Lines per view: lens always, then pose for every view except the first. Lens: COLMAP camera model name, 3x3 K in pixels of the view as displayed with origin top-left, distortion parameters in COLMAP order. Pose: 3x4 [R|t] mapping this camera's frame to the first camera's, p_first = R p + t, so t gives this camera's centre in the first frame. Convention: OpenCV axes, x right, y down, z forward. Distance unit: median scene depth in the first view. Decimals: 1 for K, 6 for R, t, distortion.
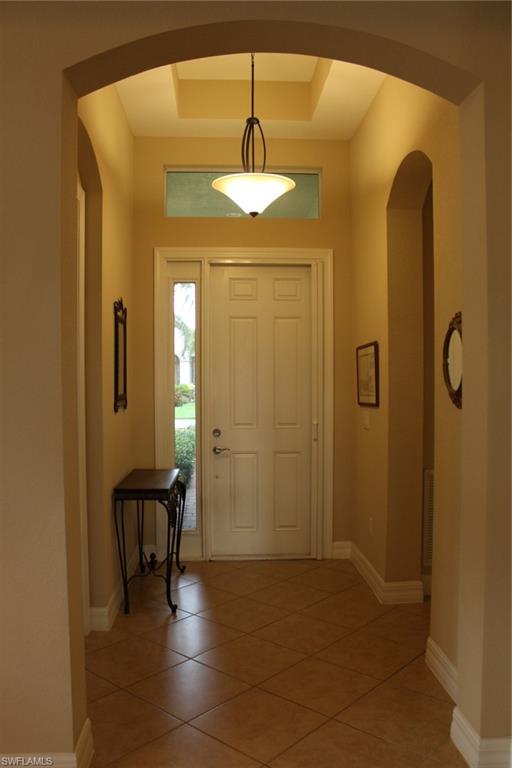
lens RADIAL K [[696.5, 0, 254.1], [0, 696.5, 384.8], [0, 0, 1]] dist [-0.010198, -0.006317]
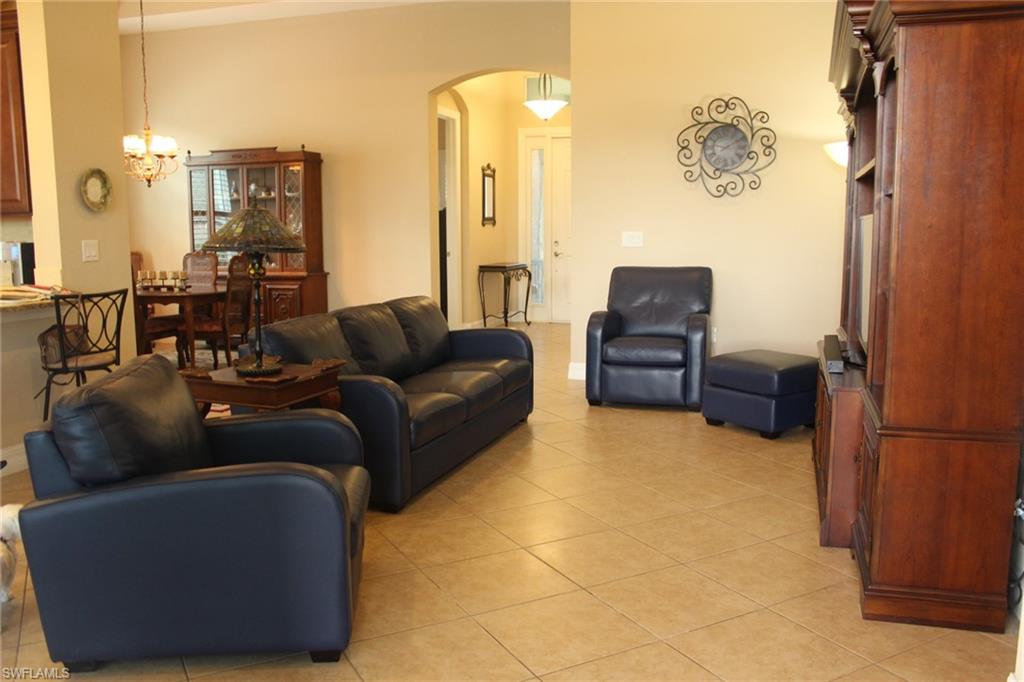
lens RADIAL K [[928.6, 0, 512.3], [0, 928.6, 340.8], [0, 0, 1]] dist [-0.010198, -0.006317]
pose [[0.944930, 0.047464, -0.323812, 0.667849], [-0.009311, 0.992926, 0.118371, 0.047626], [0.327140, -0.108837, 0.938687, -1.289120]]
